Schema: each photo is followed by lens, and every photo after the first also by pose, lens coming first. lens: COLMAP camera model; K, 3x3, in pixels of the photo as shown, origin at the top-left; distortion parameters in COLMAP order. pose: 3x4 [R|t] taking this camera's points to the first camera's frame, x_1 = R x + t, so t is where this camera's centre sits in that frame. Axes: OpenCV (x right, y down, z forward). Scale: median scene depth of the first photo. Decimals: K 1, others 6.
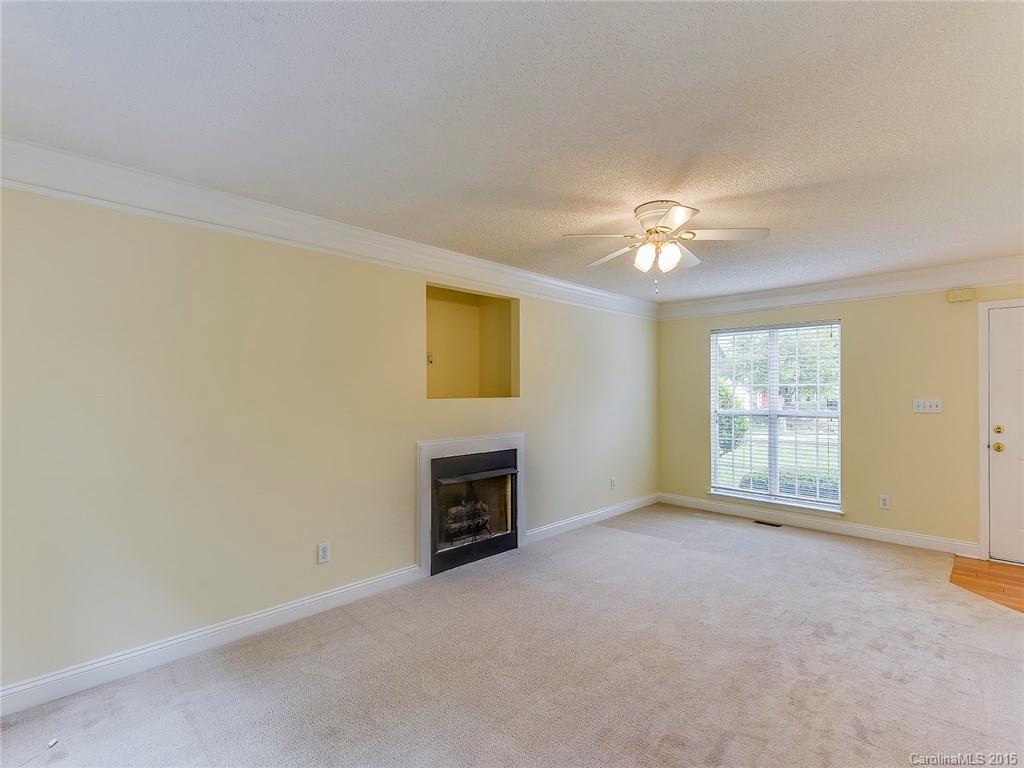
lens RADIAL K [[488.6, 0, 515.5], [0, 488.6, 389.5], [0, 0, 1]] dist [0.008670, -0.006073]
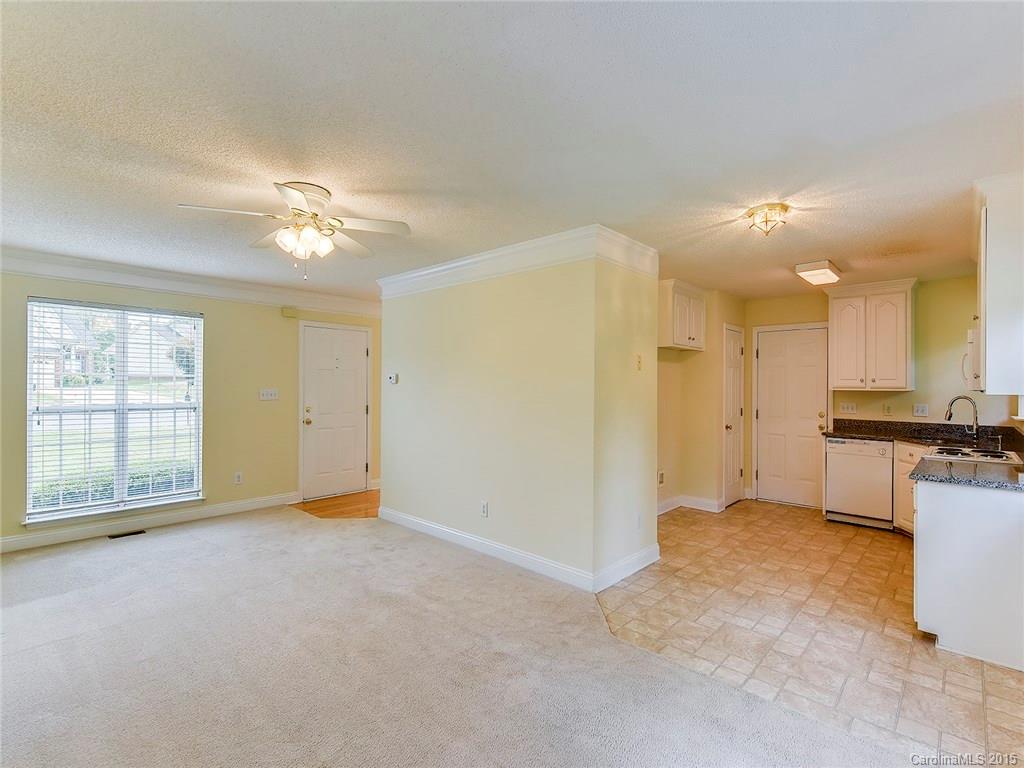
lens RADIAL K [[488.6, 0, 507.4], [0, 488.6, 379.6], [0, 0, 1]] dist [0.008670, -0.006073]
pose [[-0.035877, 0.007294, 0.999330, -0.463270], [-0.012539, 0.999891, -0.007748, -0.003065], [-0.999278, -0.012809, -0.035782, 0.437237]]
